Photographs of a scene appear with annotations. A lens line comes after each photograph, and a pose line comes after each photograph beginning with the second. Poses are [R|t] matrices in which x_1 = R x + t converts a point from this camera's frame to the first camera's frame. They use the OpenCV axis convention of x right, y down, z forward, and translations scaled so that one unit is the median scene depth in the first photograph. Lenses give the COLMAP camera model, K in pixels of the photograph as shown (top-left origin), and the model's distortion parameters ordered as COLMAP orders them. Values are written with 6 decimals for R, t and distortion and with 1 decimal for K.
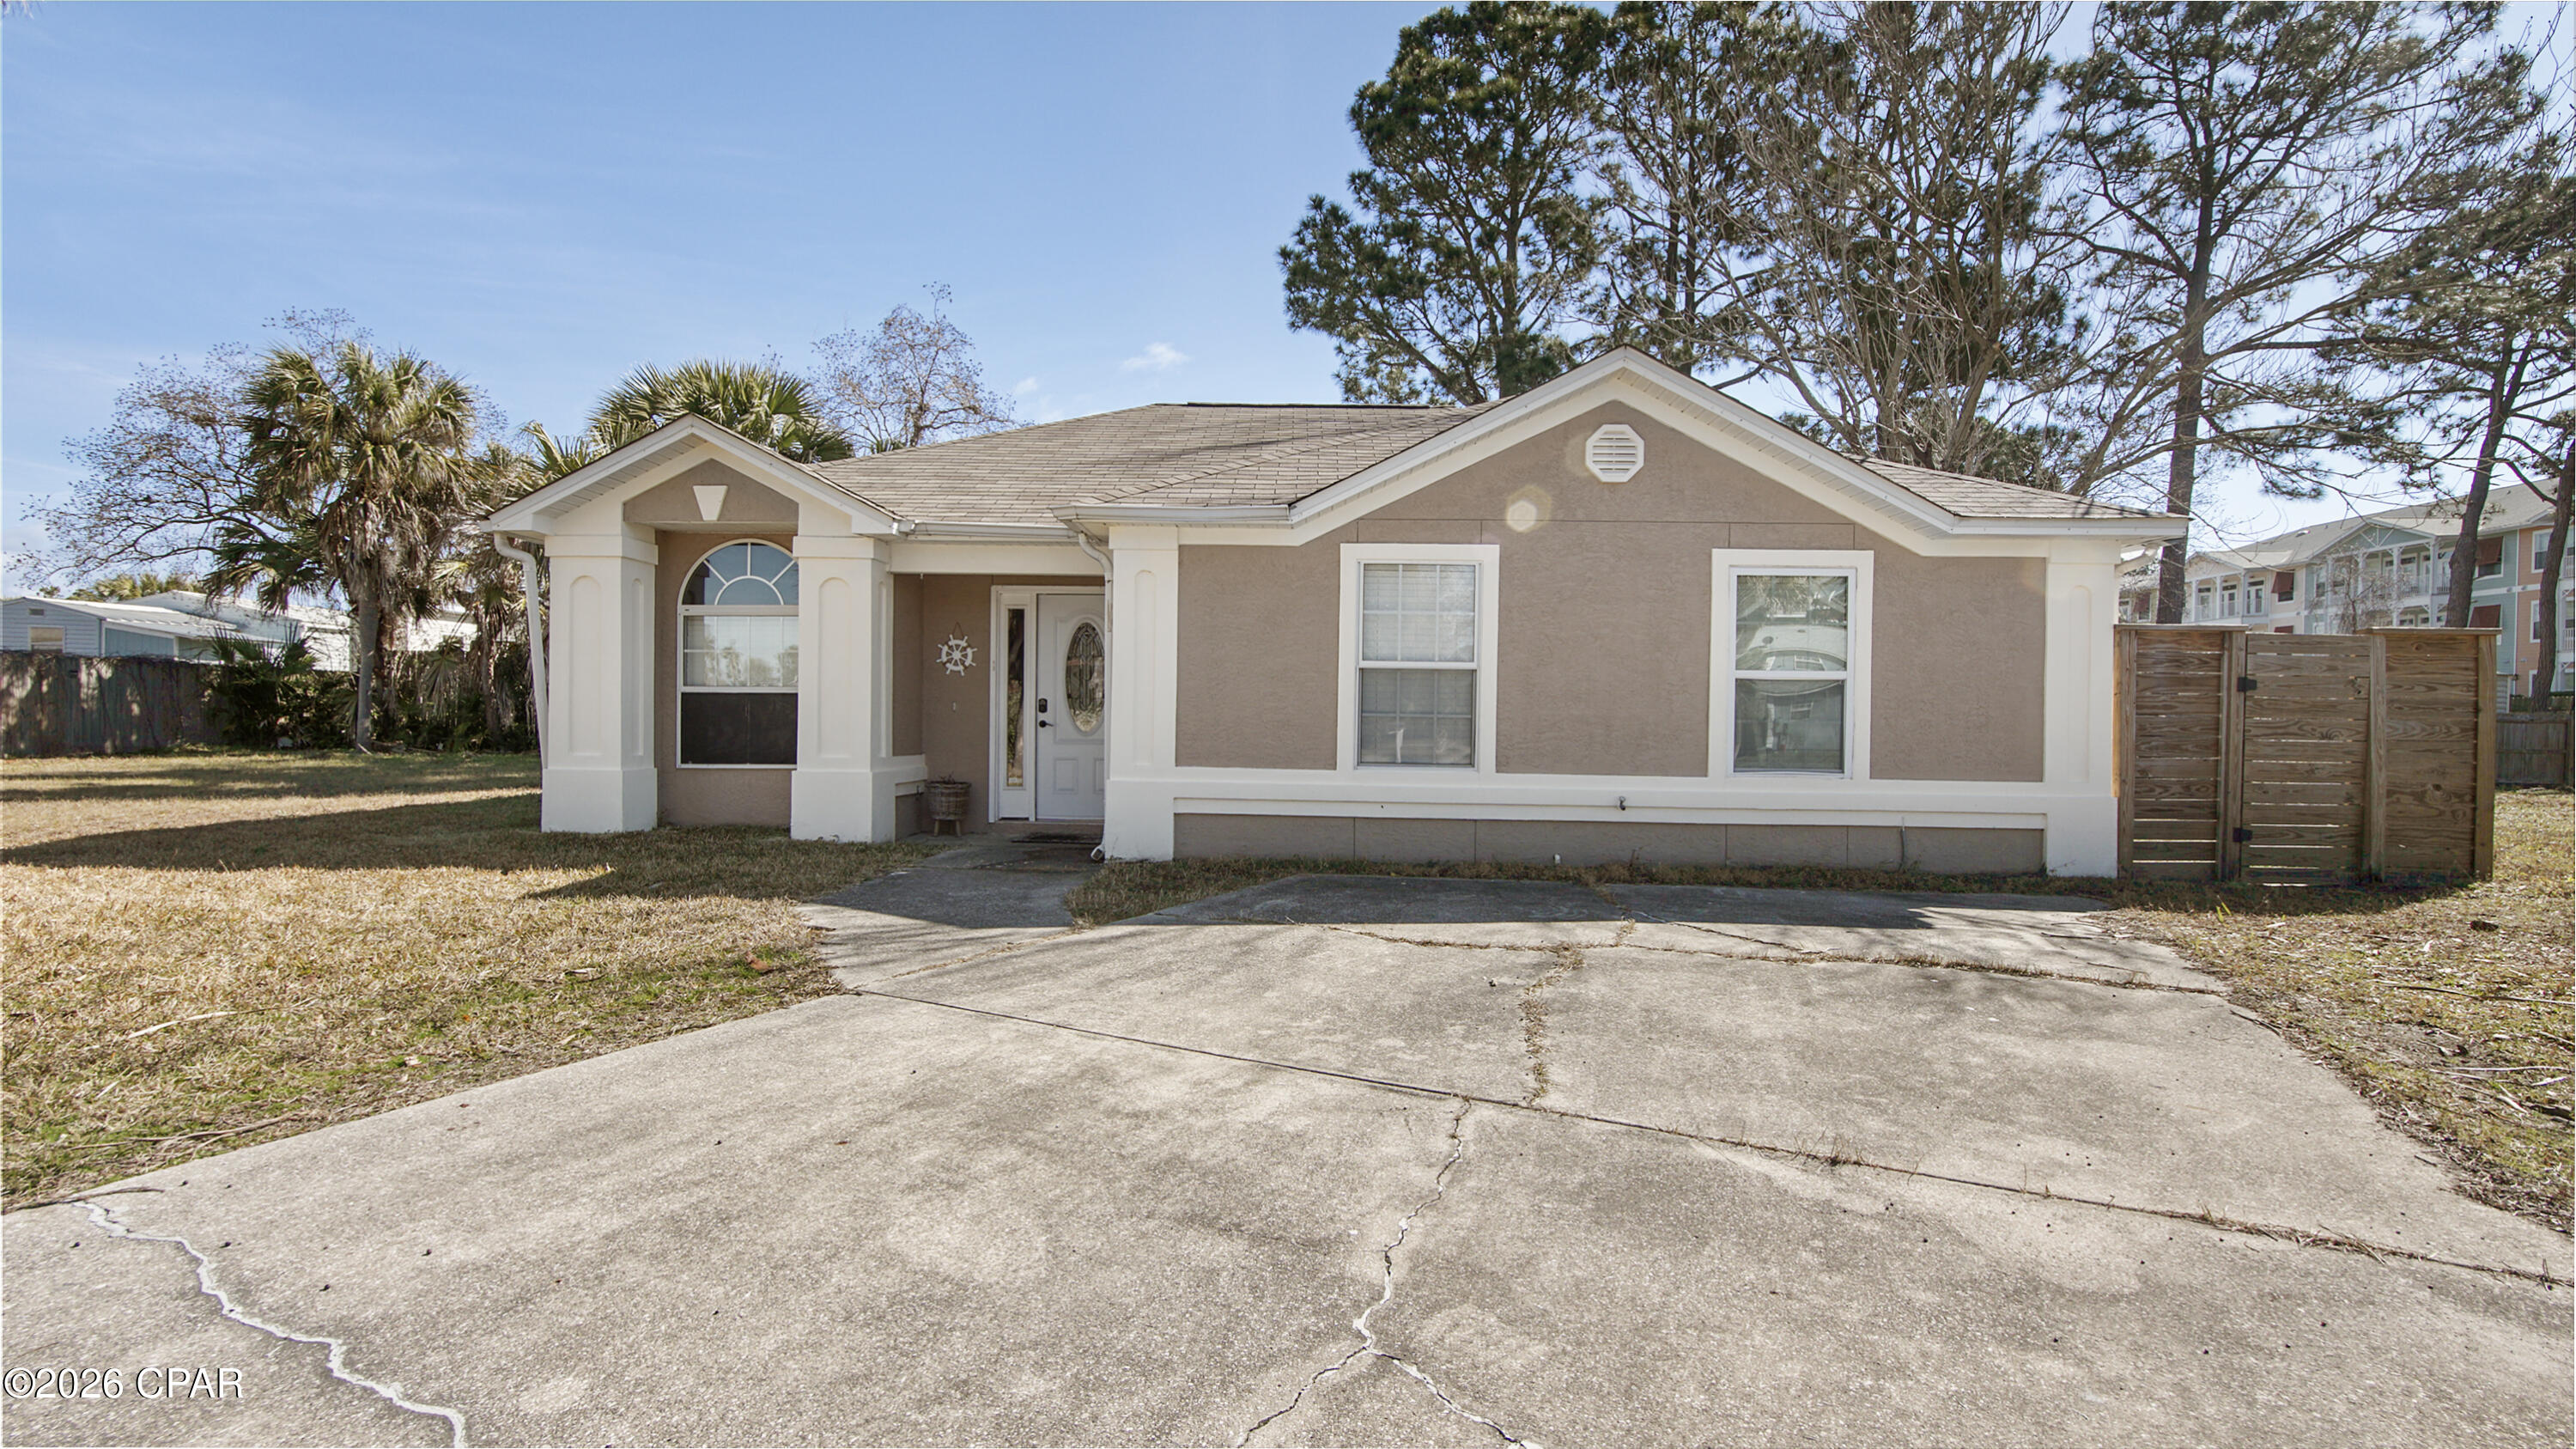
lens RADIAL K [[1180.4, 0, 1274.5], [0, 1180.4, 730.5], [0, 0, 1]] dist [-0.003816, -0.000556]
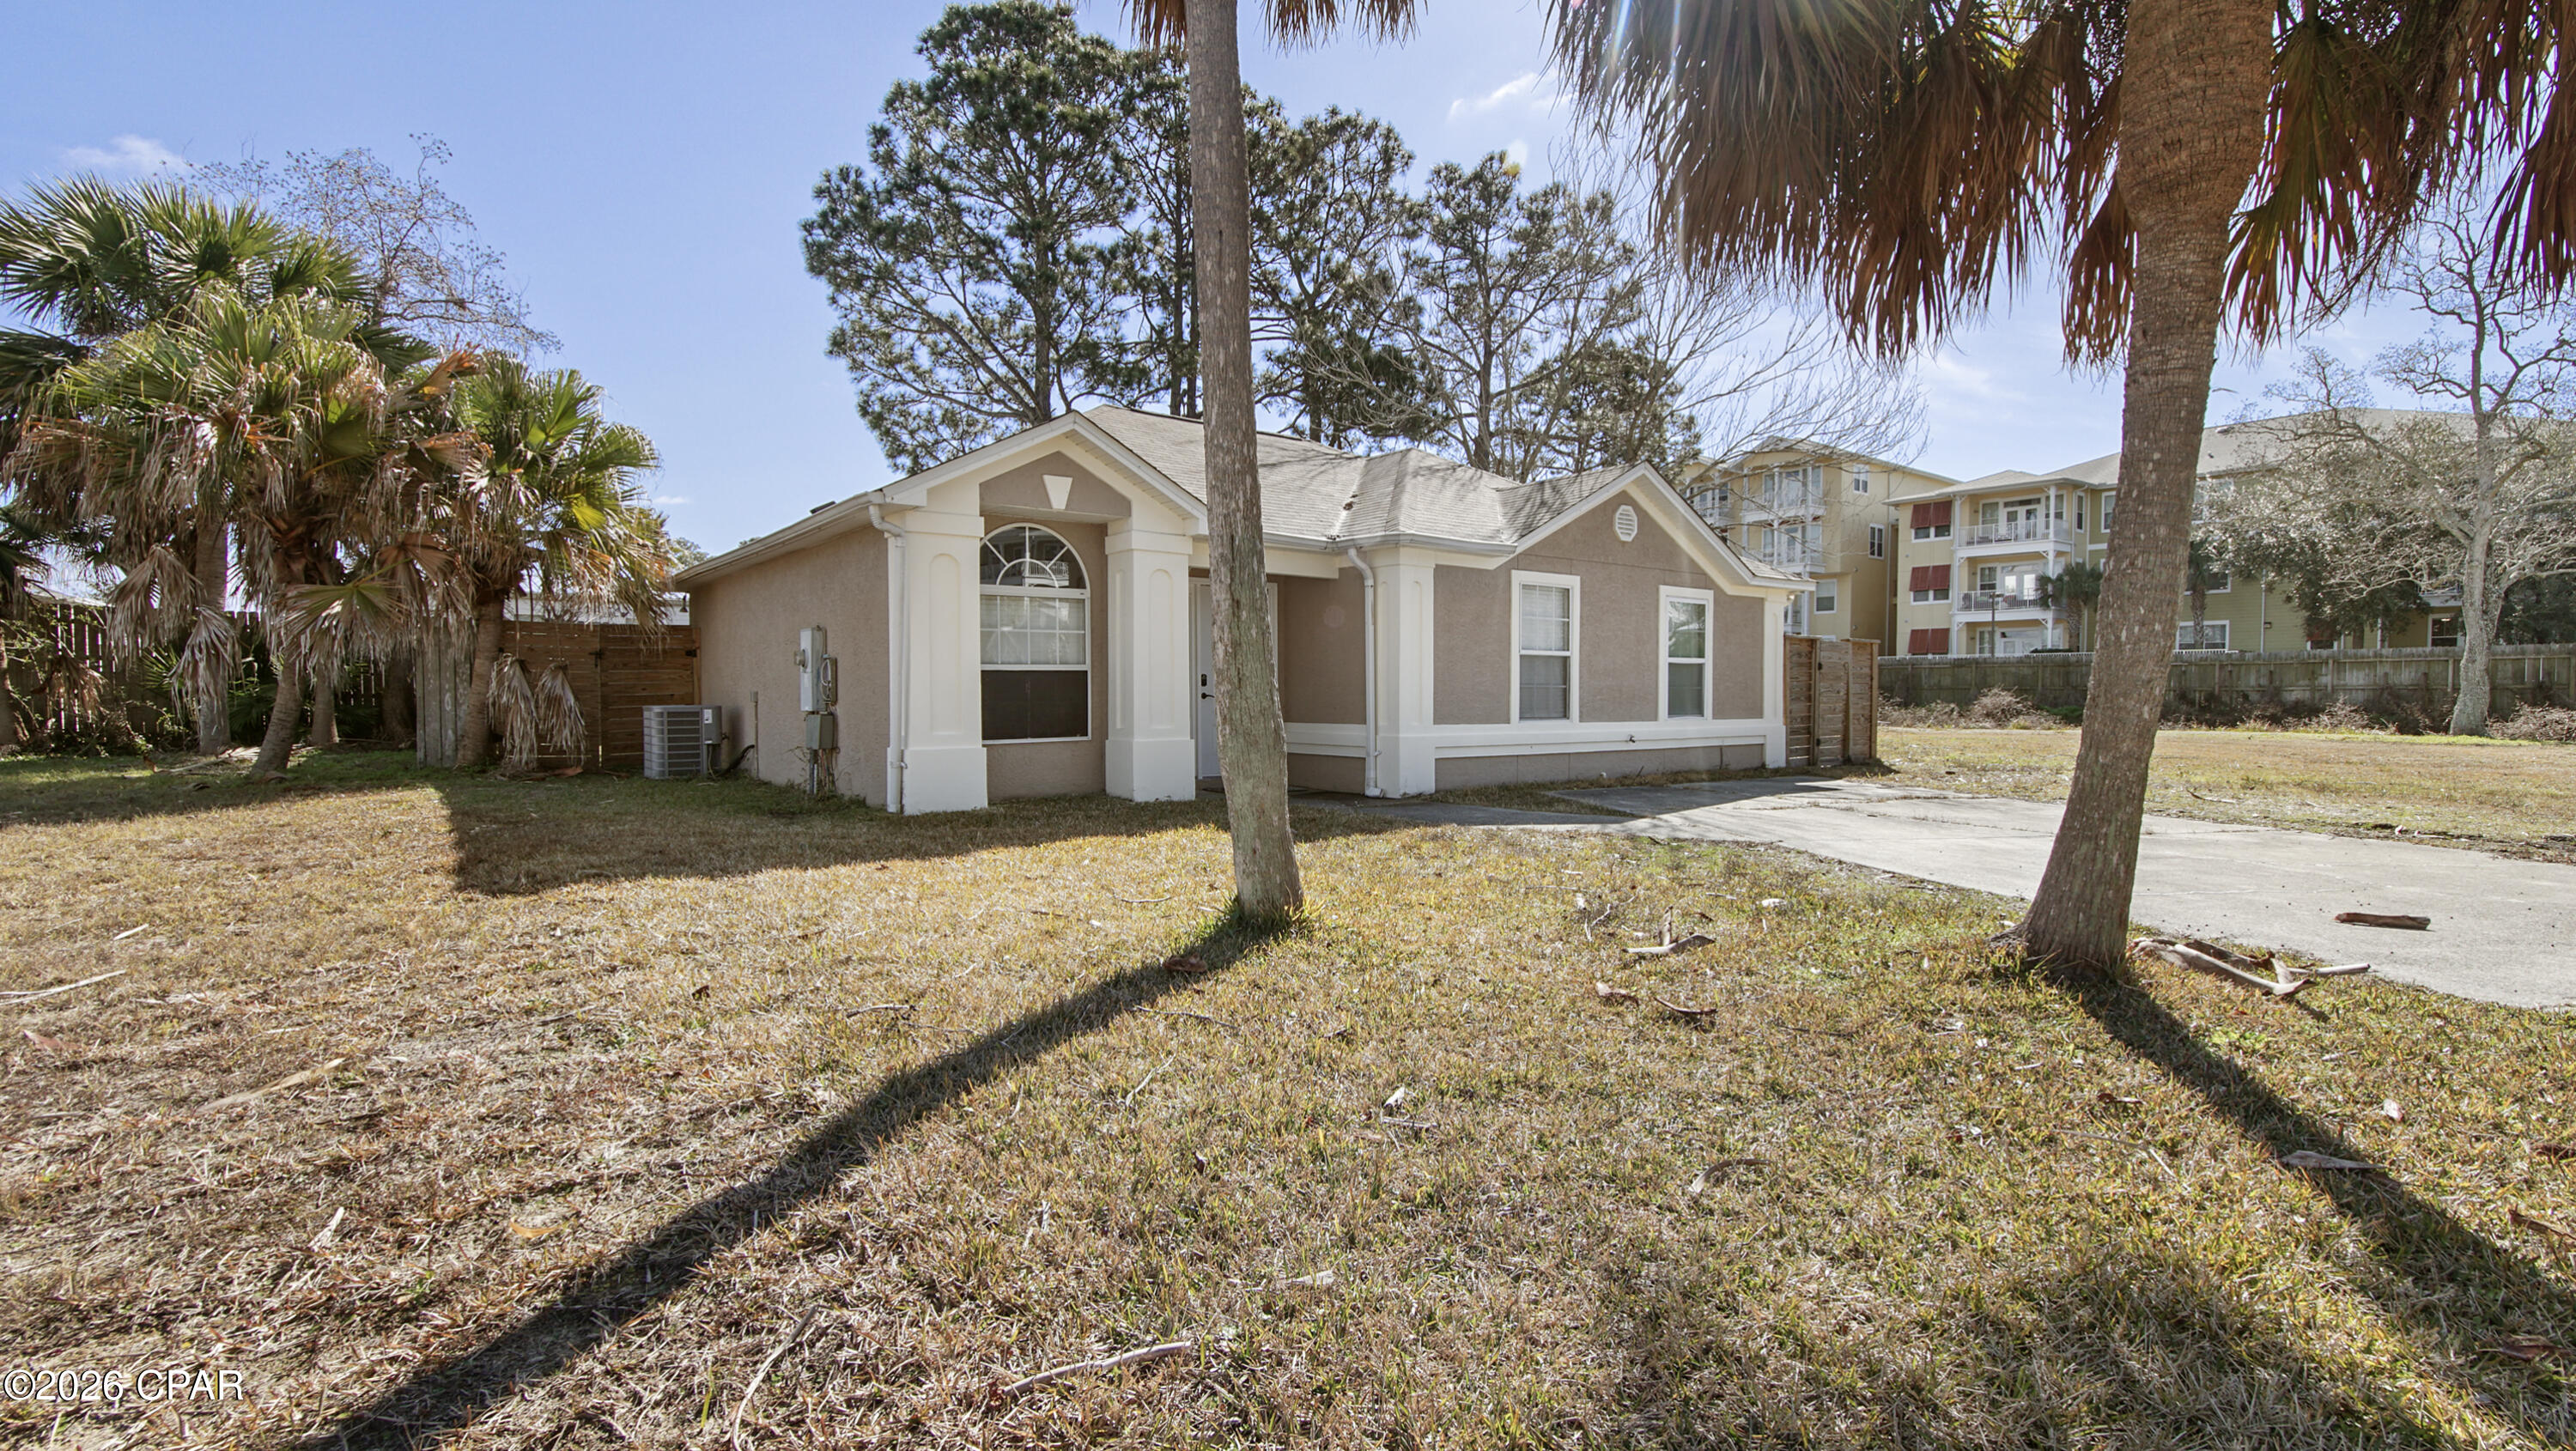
lens RADIAL K [[1180.2, 0, 1274.5], [0, 1180.2, 731.5], [0, 0, 1]] dist [-0.003816, -0.000556]
pose [[0.764727, -0.036727, 0.643306, -1.118445], [0.011565, 0.998996, 0.043286, -0.024865], [-0.644250, -0.025662, 0.764384, 0.066042]]
